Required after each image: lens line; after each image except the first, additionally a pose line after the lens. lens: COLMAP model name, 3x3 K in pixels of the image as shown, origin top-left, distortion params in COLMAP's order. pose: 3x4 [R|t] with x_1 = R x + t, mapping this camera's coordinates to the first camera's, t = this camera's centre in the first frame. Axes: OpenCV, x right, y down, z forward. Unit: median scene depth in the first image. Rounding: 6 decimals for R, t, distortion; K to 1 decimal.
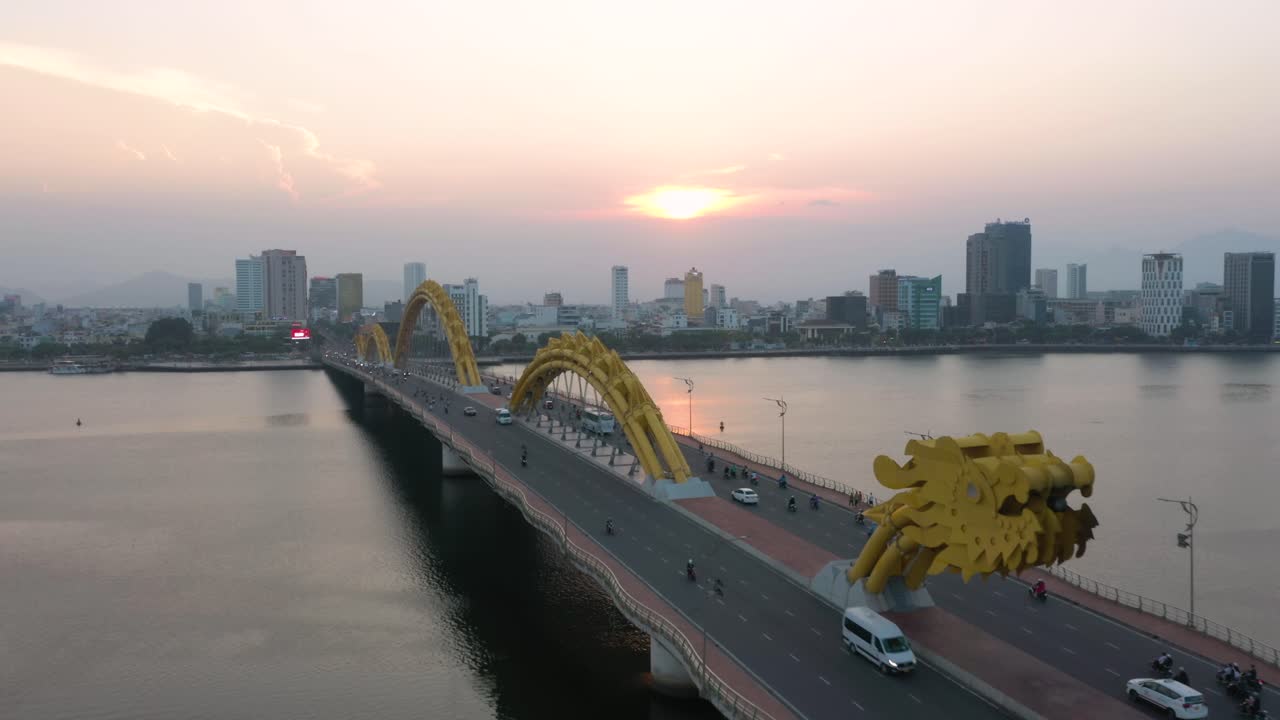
lens RADIAL K [[1041.6, 0, 640.8], [0, 1041.6, 369.2], [0, 0, 1]] dist [0.010701, 0.008528]
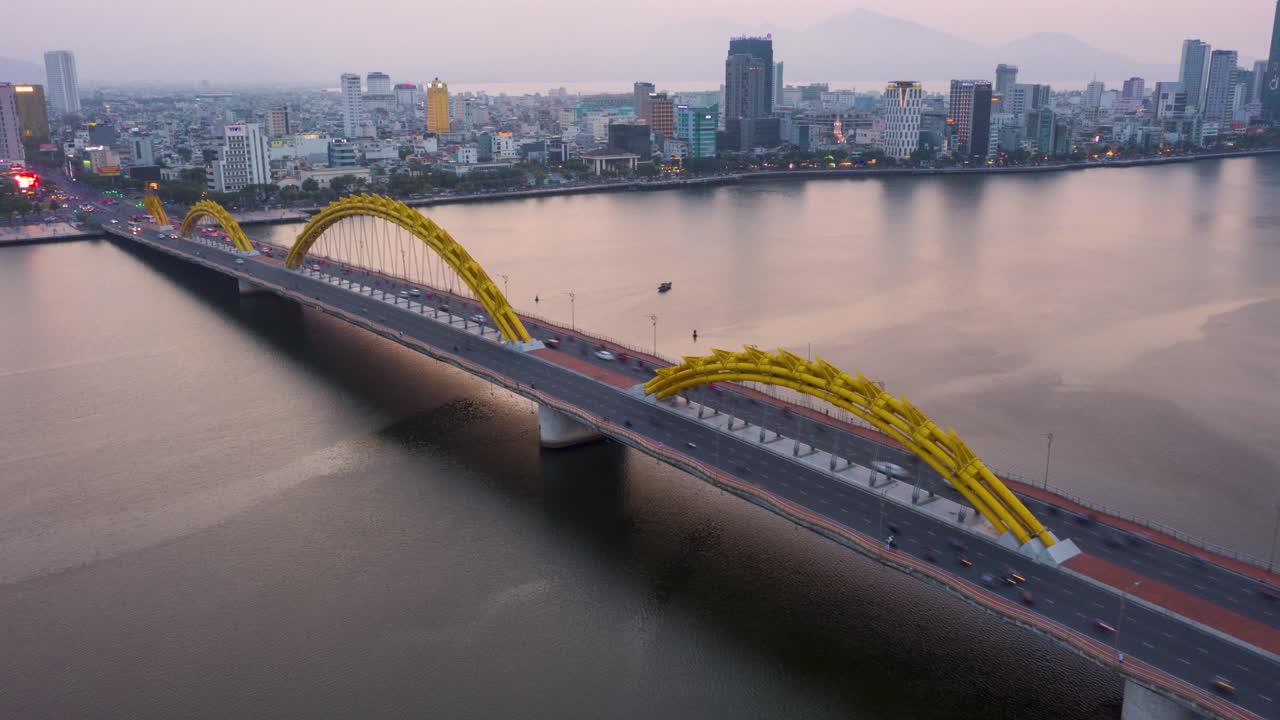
lens RADIAL K [[1041.6, 0, 651.1], [0, 1041.6, 369.2], [0, 0, 1]] dist [0.010701, 0.008528]
pose [[0.947578, -0.083538, 0.308413, -0.113640], [0.017335, 0.977237, 0.211439, -0.052212], [-0.319055, -0.195009, 0.927456, 0.016455]]
